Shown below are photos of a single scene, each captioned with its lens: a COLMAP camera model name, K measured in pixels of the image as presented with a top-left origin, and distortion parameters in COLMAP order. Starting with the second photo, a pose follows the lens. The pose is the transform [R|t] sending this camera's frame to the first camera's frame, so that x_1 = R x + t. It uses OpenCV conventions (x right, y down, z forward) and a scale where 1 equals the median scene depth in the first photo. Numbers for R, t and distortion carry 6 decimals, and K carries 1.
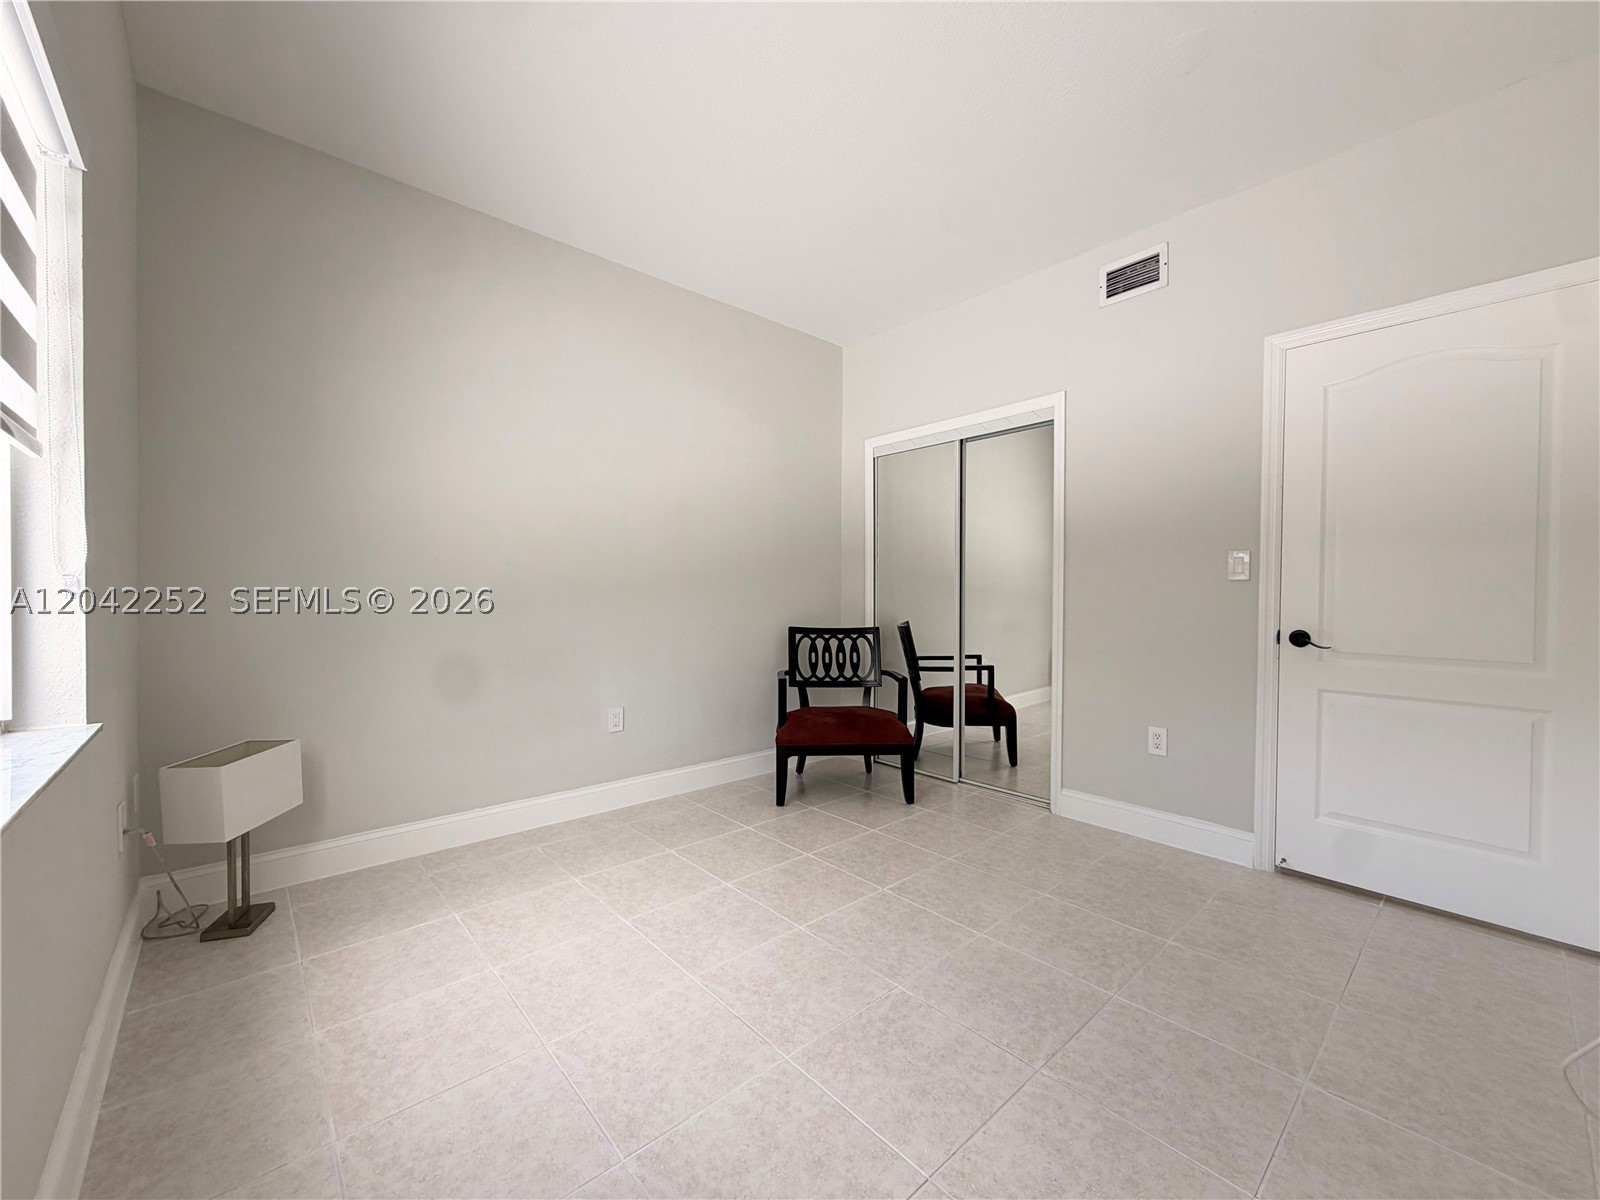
lens RADIAL K [[636.6, 0, 805.4], [0, 636.6, 608.2], [0, 0, 1]] dist [-0.003613, 0.001484]
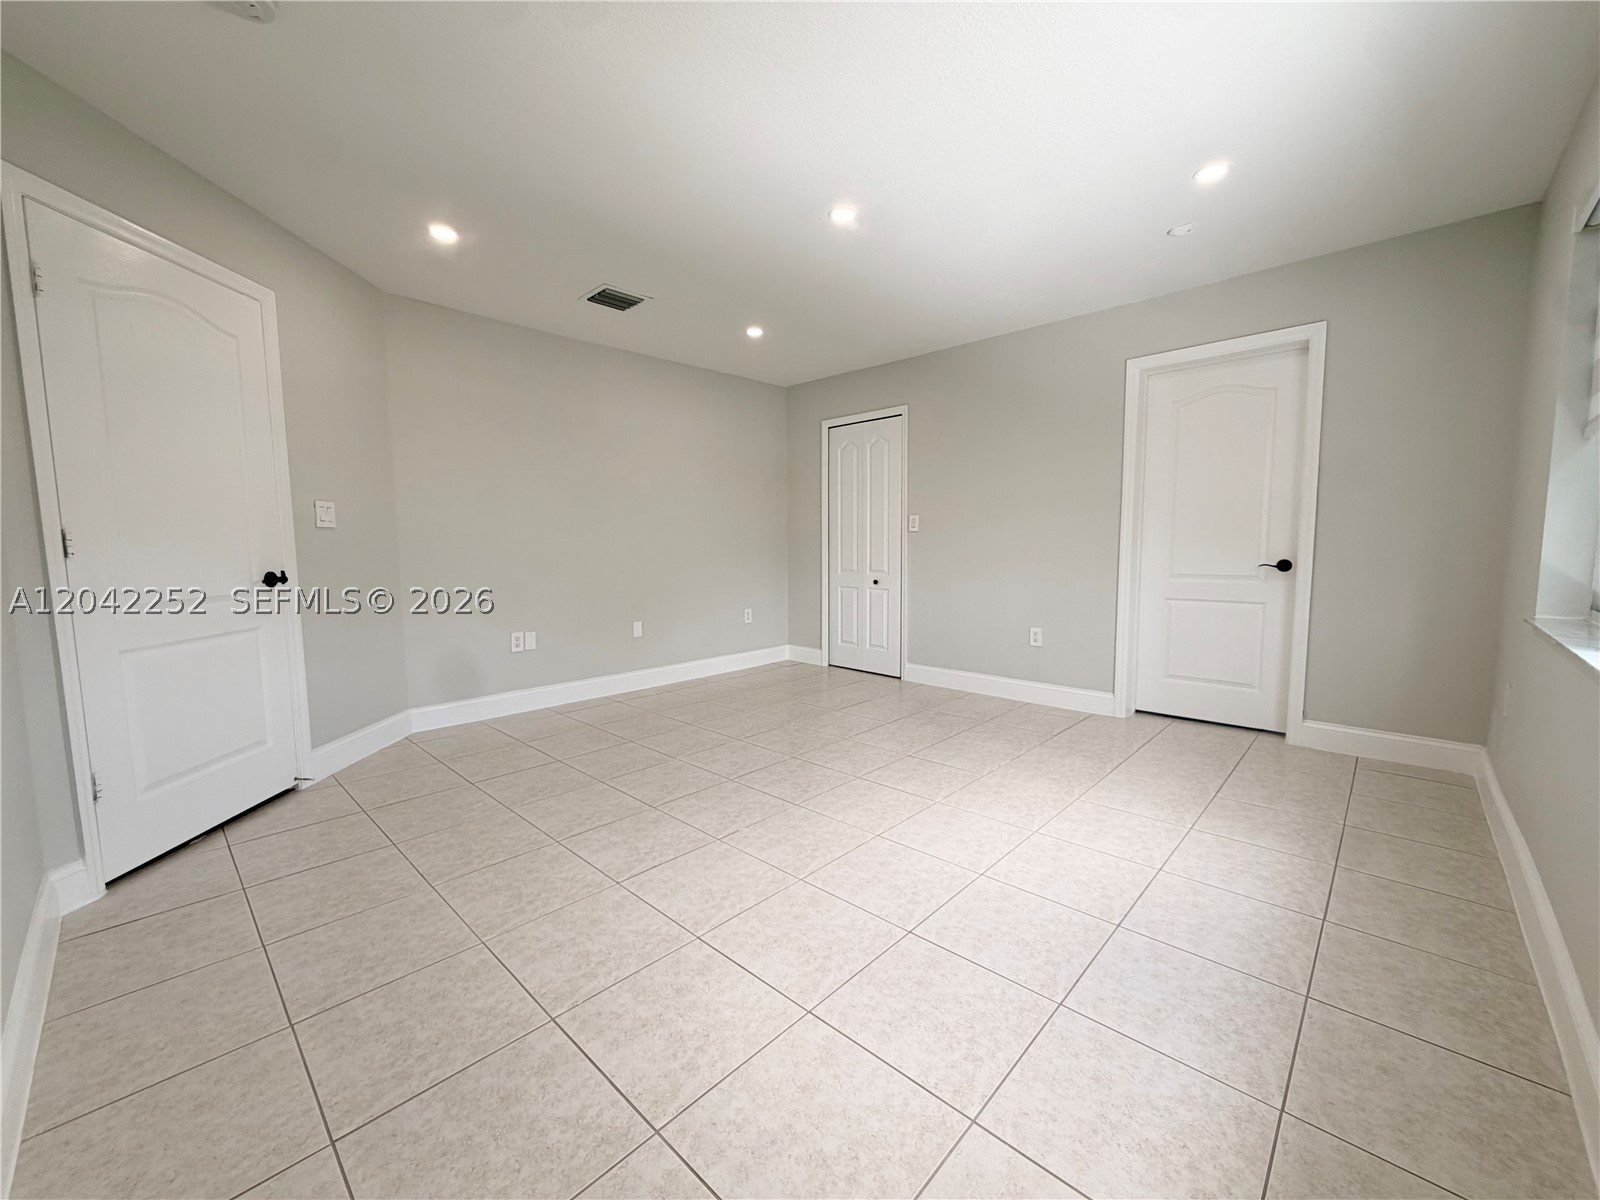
lens RADIAL K [[636.6, 0, 799.0], [0, 636.6, 588.7], [0, 0, 1]] dist [-0.003613, 0.001484]
pose [[-0.091642, -0.072418, 0.993155, -0.537777], [0.018212, 0.997063, 0.074384, -0.007716], [-0.995626, 0.024904, -0.090054, 0.613760]]
